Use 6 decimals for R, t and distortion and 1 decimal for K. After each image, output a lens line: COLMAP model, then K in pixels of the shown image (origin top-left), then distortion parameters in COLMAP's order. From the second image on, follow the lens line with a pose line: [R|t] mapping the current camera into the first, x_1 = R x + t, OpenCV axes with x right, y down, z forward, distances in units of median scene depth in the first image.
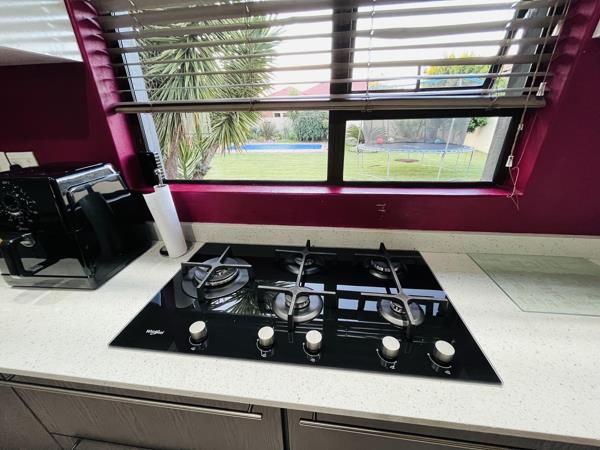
lens RADIAL K [[243.5, 0, 300.0], [0, 243.5, 225.0], [0, 0, 1]] dist [0.000025, -0.000084]
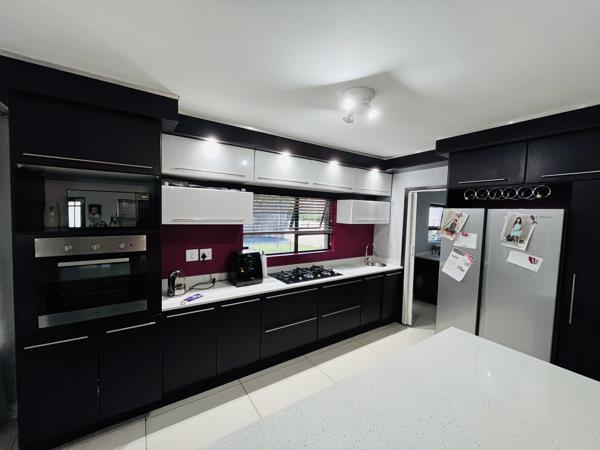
lens RADIAL K [[243.5, 0, 300.0], [0, 243.5, 225.0], [0, 0, 1]] dist [0.000025, -0.000084]
pose [[0.761436, 0.005805, 0.648215, -2.355026], [0.231397, 0.931648, -0.280157, 0.522887], [-0.605534, 0.363316, 0.708046, -1.877745]]
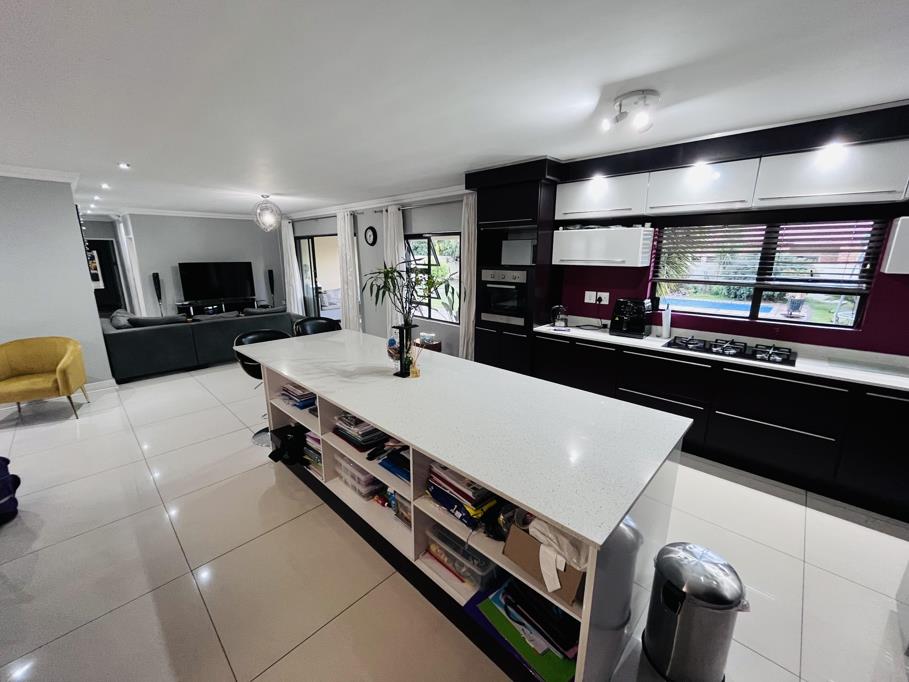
lens RADIAL K [[368.9, 0, 454.5], [0, 368.9, 341.0], [0, 0, 1]] dist [0.000025, -0.000084]
pose [[0.800914, 0.158157, -0.577515, -0.063783], [-0.262842, 0.959458, -0.101761, 1.158789], [0.538007, 0.233297, 0.810013, -3.327054]]
